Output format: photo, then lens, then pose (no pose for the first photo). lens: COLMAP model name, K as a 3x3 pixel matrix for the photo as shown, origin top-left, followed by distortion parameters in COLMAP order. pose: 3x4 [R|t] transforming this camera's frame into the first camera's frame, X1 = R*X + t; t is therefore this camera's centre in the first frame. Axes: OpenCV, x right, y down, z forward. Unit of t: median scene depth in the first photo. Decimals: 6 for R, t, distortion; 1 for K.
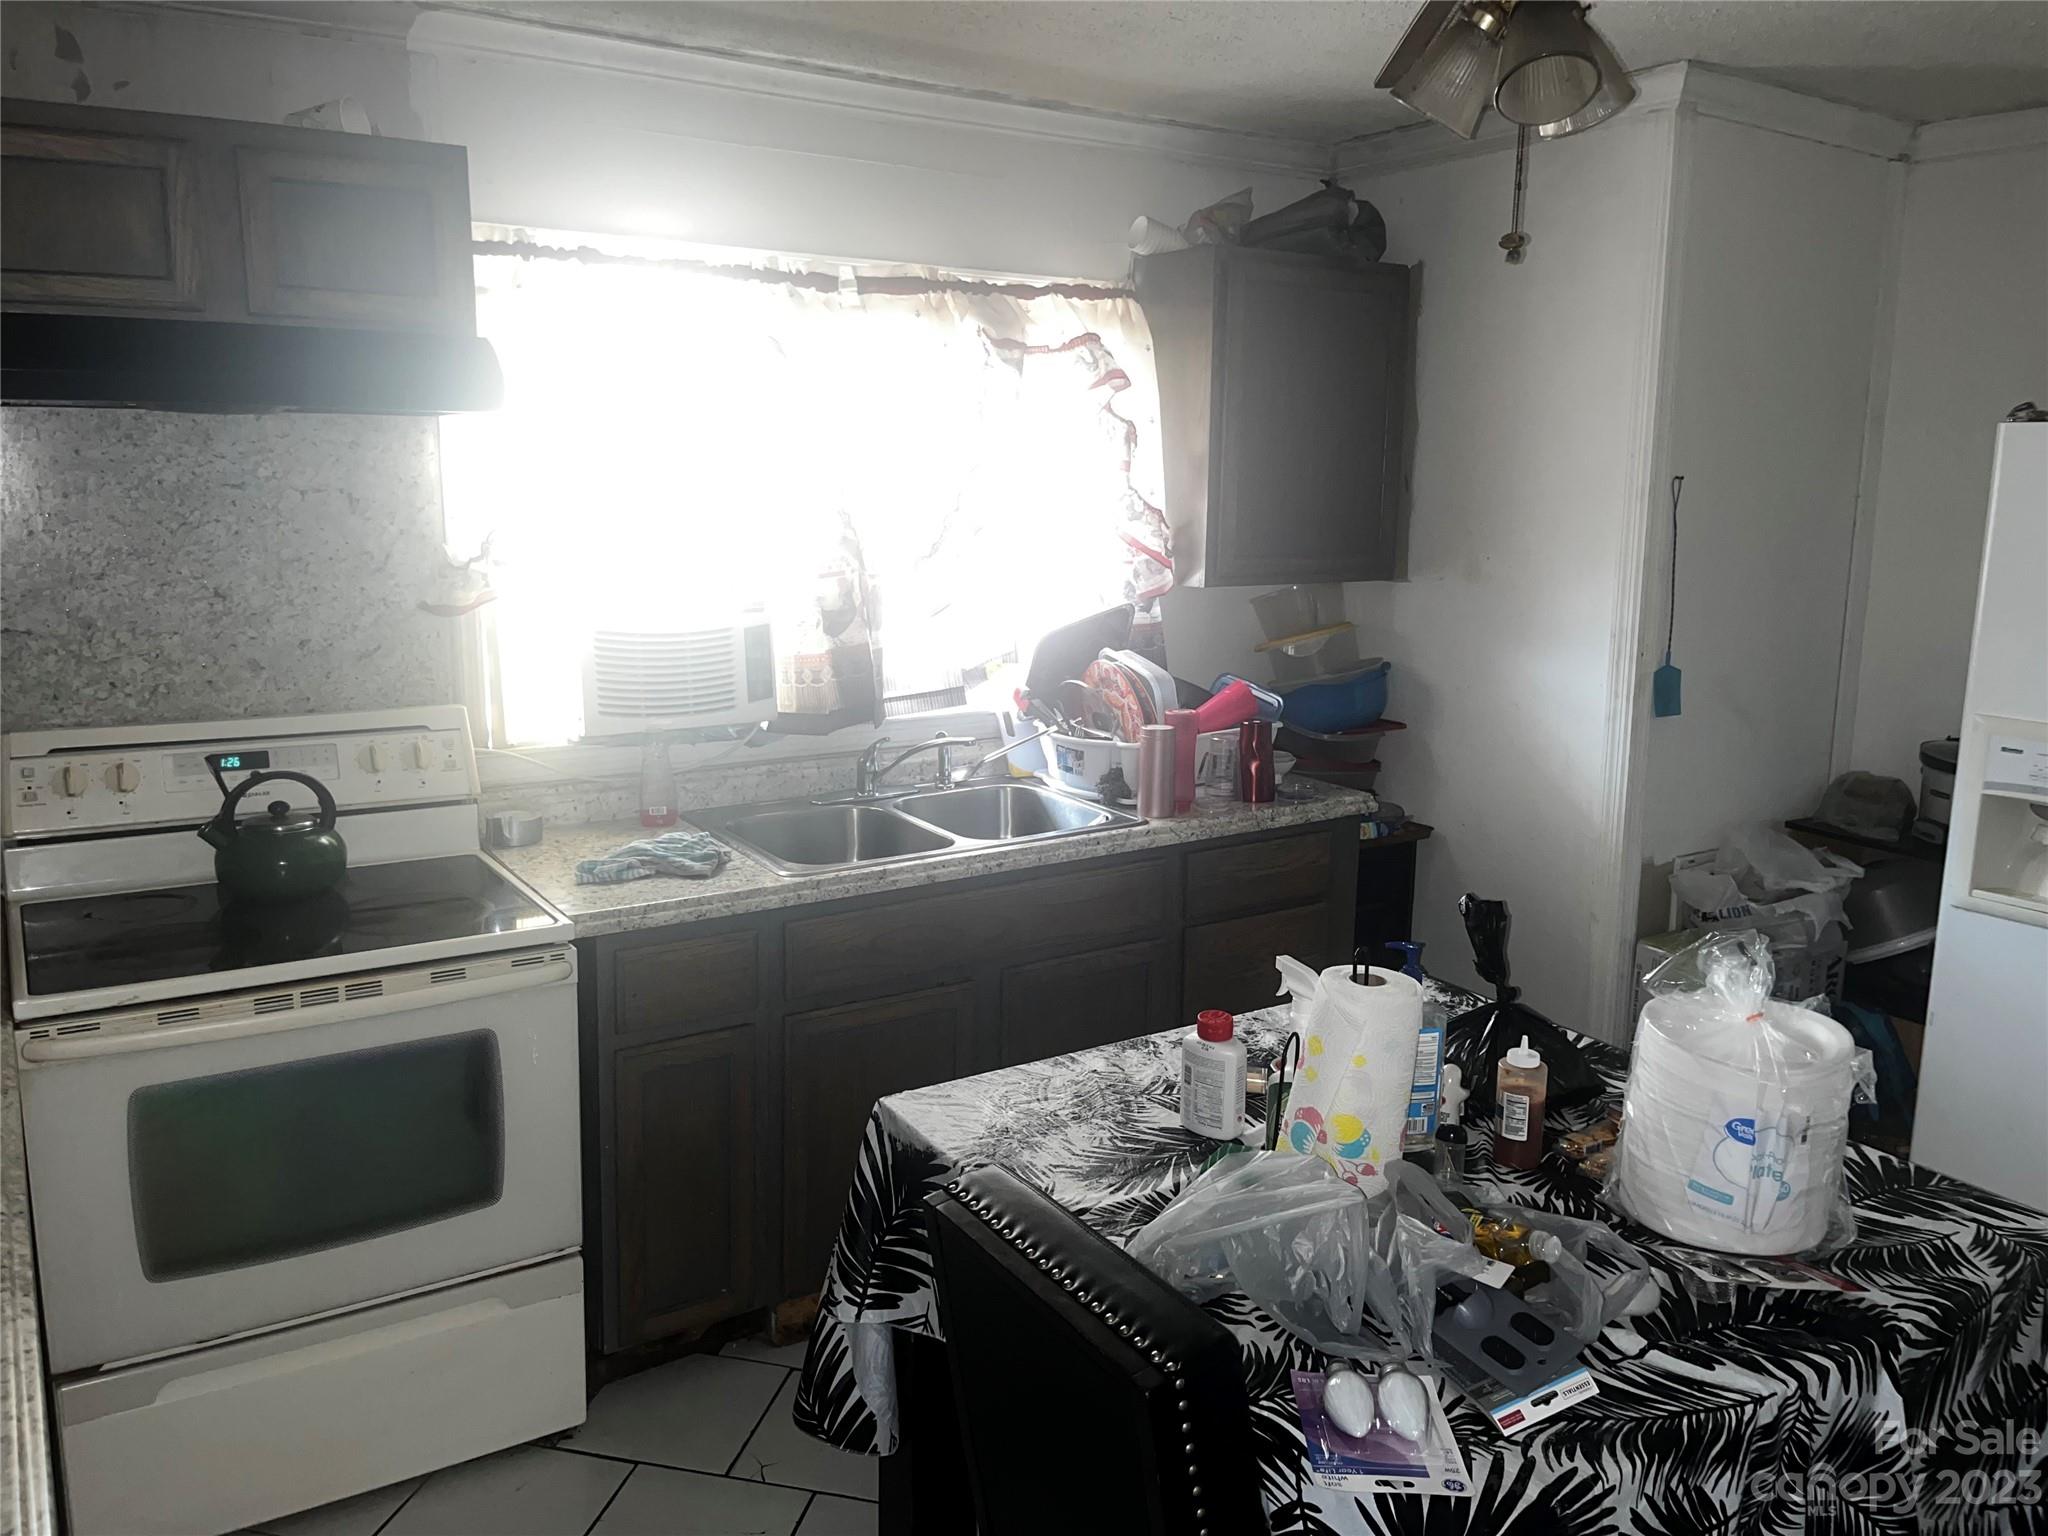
lens RADIAL K [[1524.3, 0, 1017.6], [0, 1524.3, 746.2], [0, 0, 1]] dist [0.012508, -0.062435]
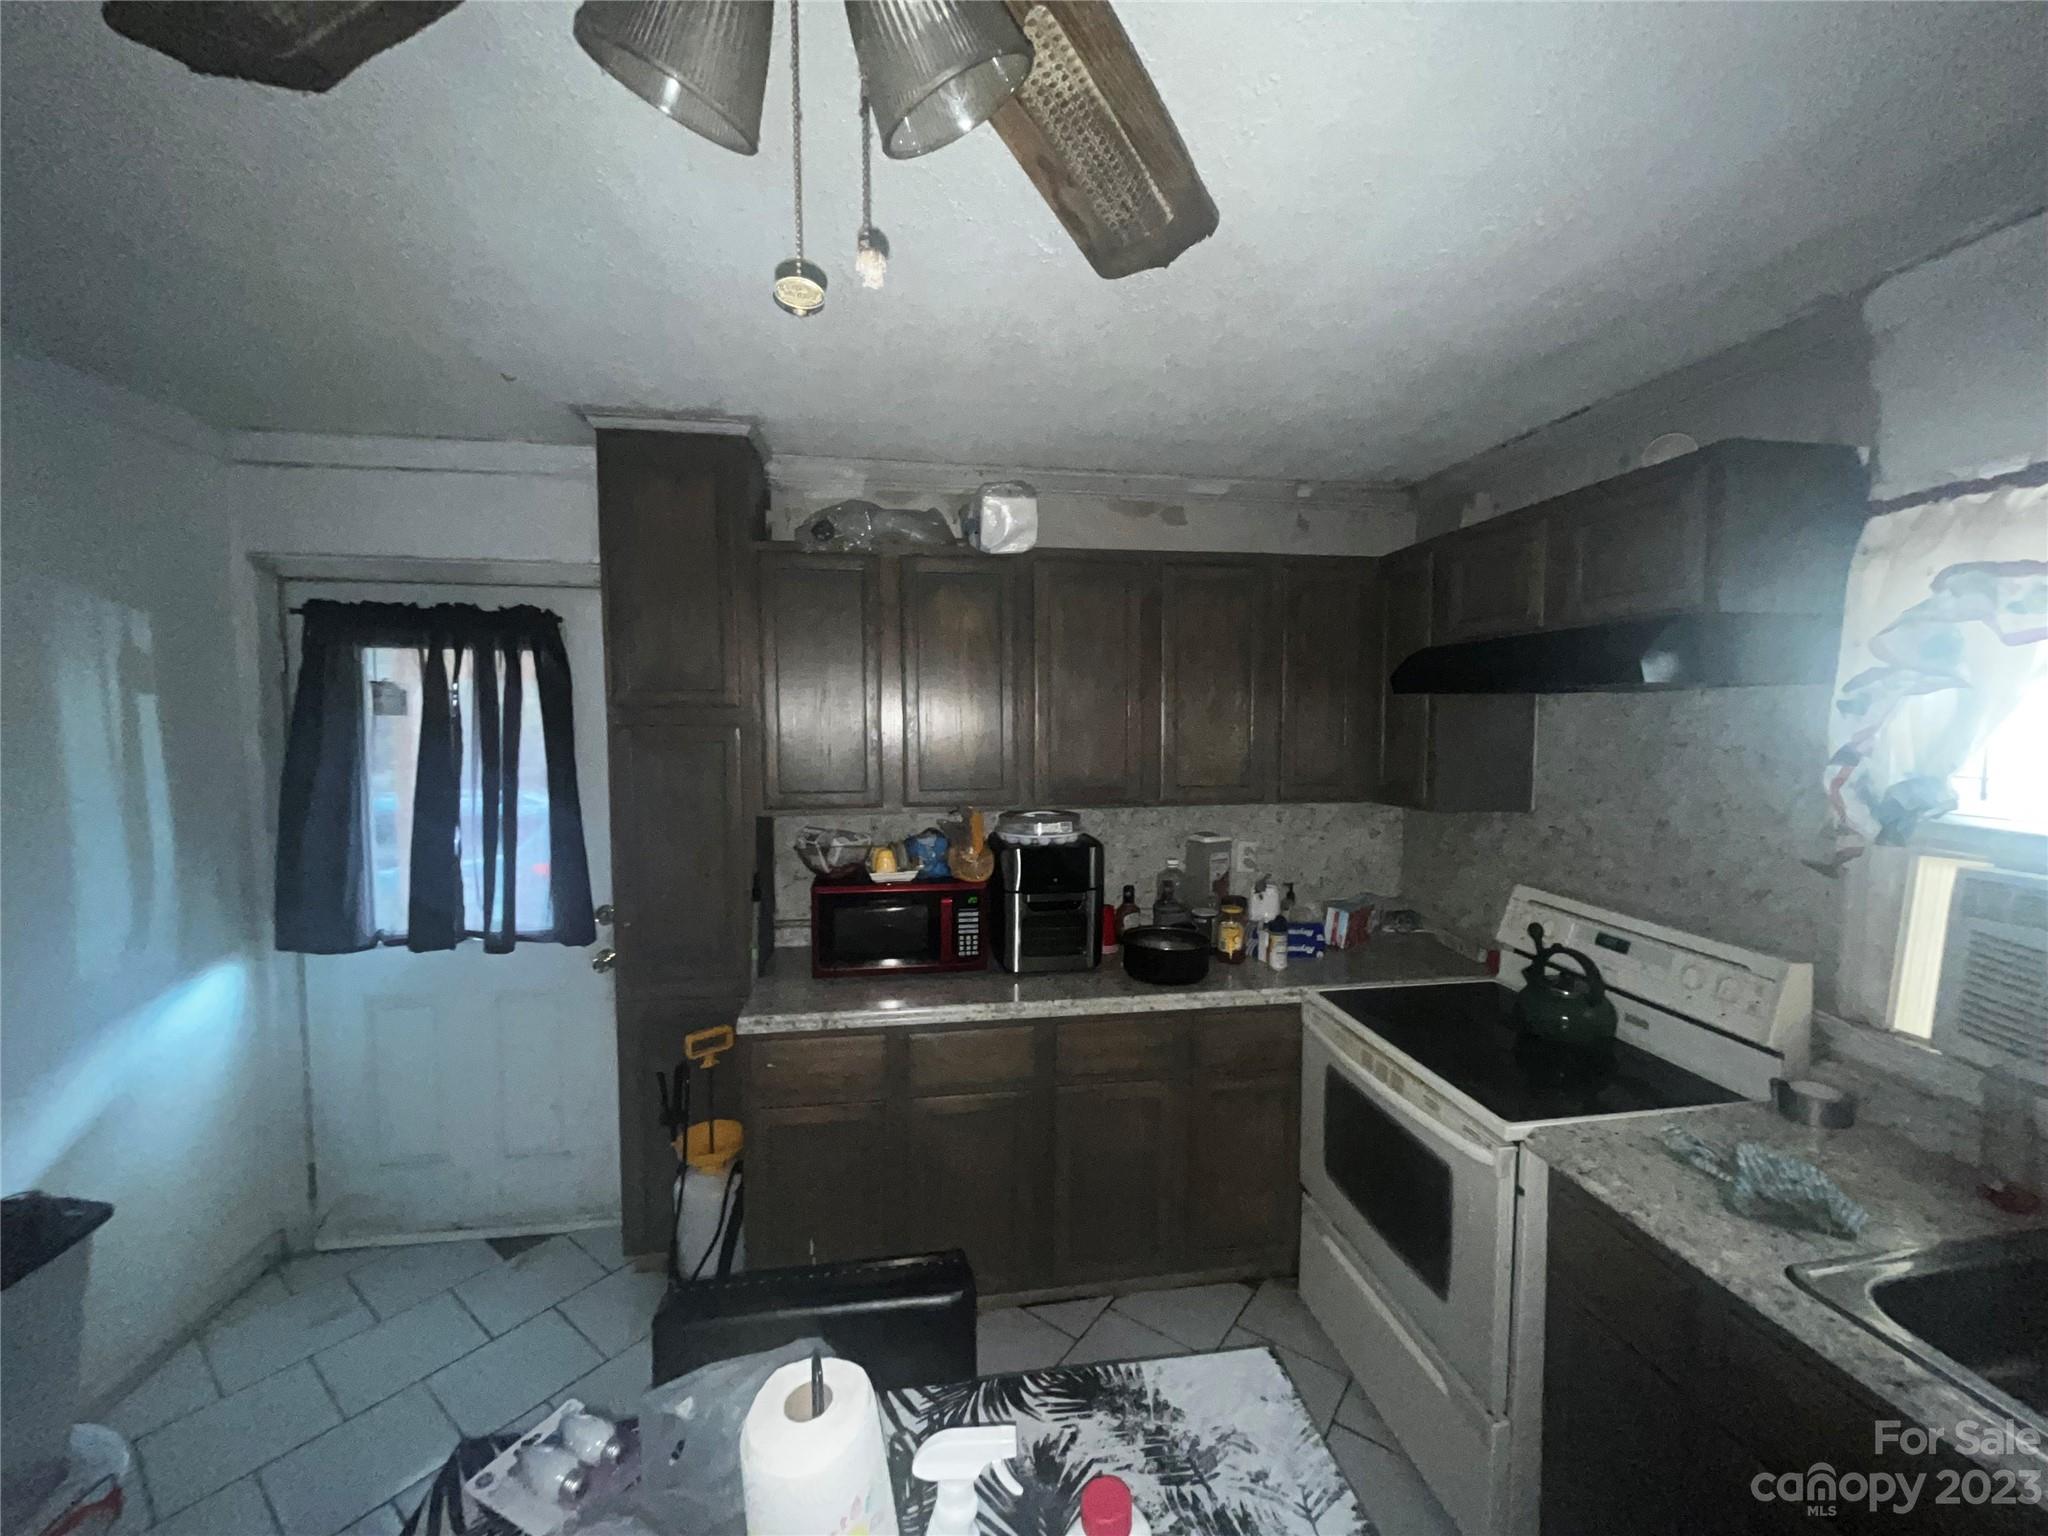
lens RADIAL K [[815.2, 0, 1027.8], [0, 815.2, 765.8], [0, 0, 1]] dist [-0.001517, 0.000024]
pose [[-0.393090, 0.041513, -0.918563, 0.362969], [-0.159626, 0.980731, 0.112633, -0.147368], [0.905539, 0.190901, -0.378889, 0.784453]]
